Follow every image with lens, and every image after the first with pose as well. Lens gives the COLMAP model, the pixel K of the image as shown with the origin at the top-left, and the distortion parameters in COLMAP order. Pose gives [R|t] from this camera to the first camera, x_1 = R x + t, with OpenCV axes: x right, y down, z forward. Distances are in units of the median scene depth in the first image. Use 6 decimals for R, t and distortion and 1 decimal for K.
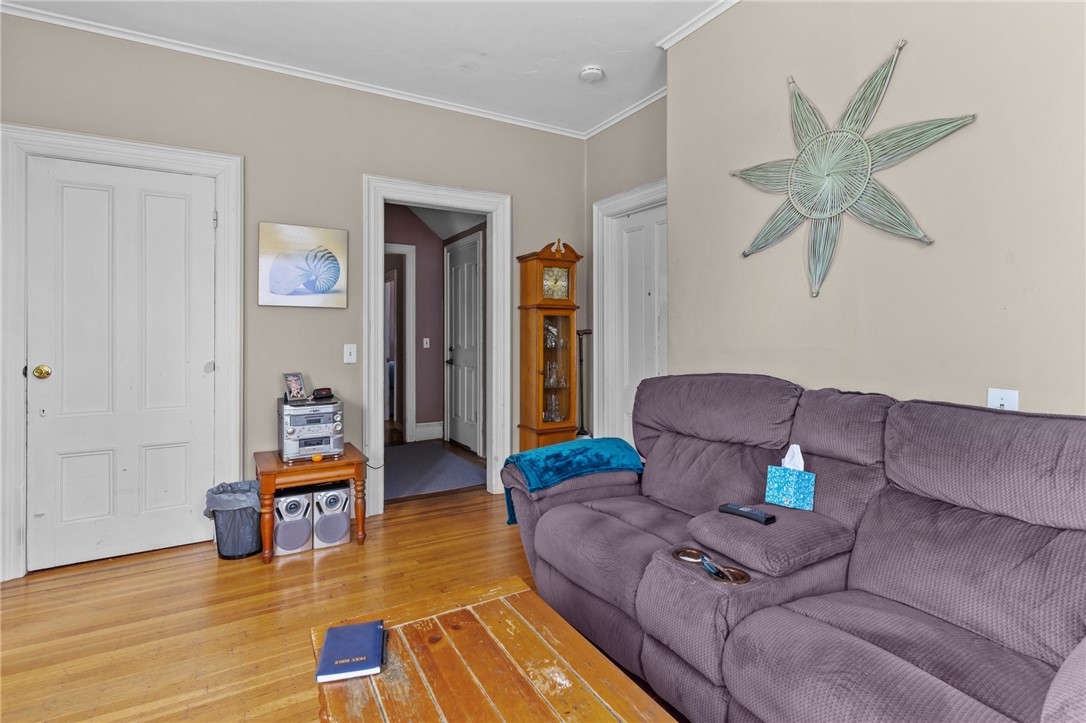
lens RADIAL K [[529.8, 0, 537.4], [0, 529.8, 327.6], [0, 0, 1]] dist [0.002818, 0.000134]
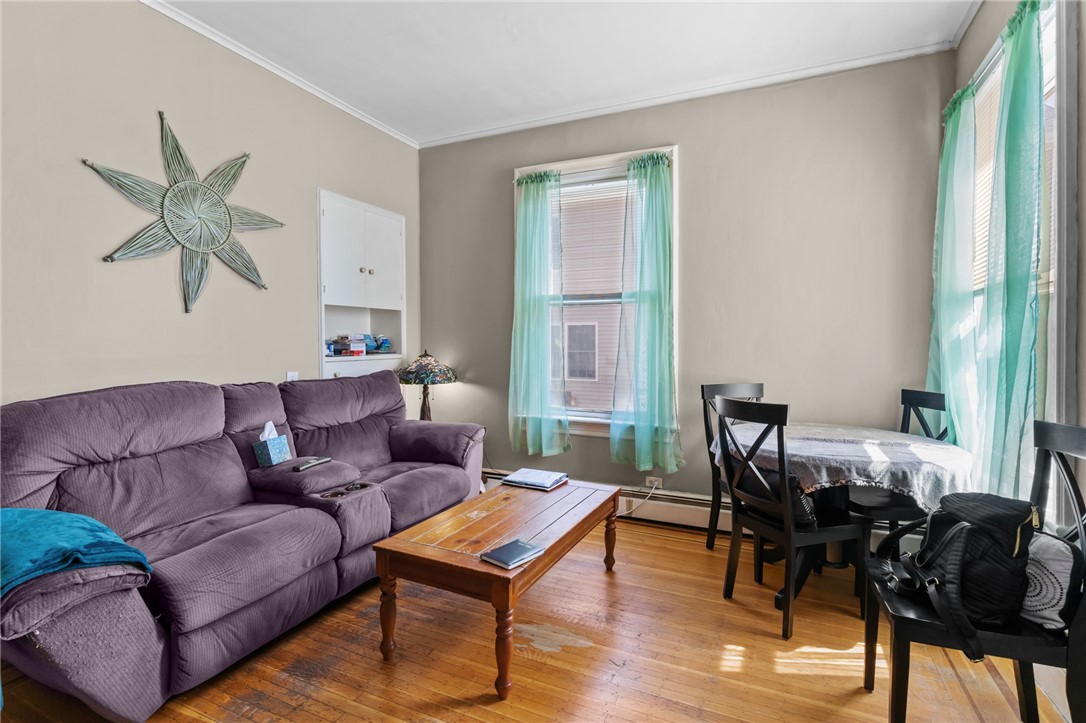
lens RADIAL K [[520.1, 0, 540.8], [0, 520.1, 352.6], [0, 0, 1]] dist [0.005226, 0.000165]
pose [[-0.584463, -0.015109, 0.811280, -1.025242], [-0.003519, 0.999864, 0.016087, 0.010700], [-0.811413, 0.006547, -0.584437, 1.171380]]
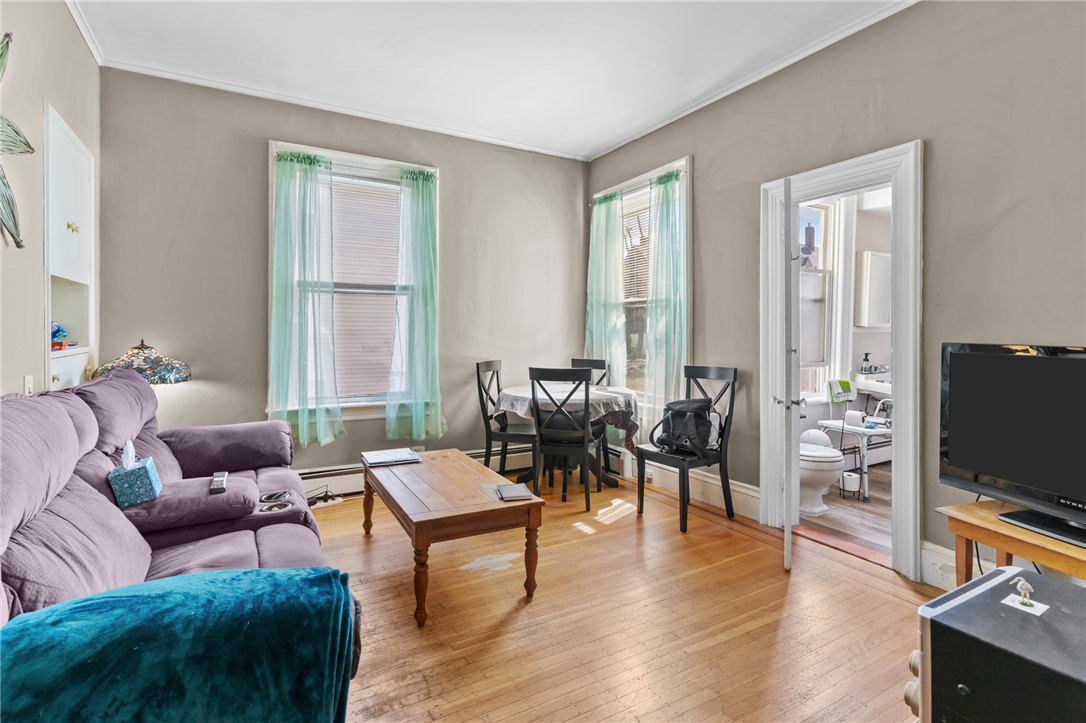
lens RADIAL K [[527.8, 0, 544.9], [0, 527.8, 330.0], [0, 0, 1]] dist [-0.000351, 0.000150]
pose [[-0.999982, -0.001107, -0.005827, -0.296482], [-0.001092, 0.999996, -0.002490, 0.007466], [0.005829, -0.002483, -0.999980, 1.924915]]
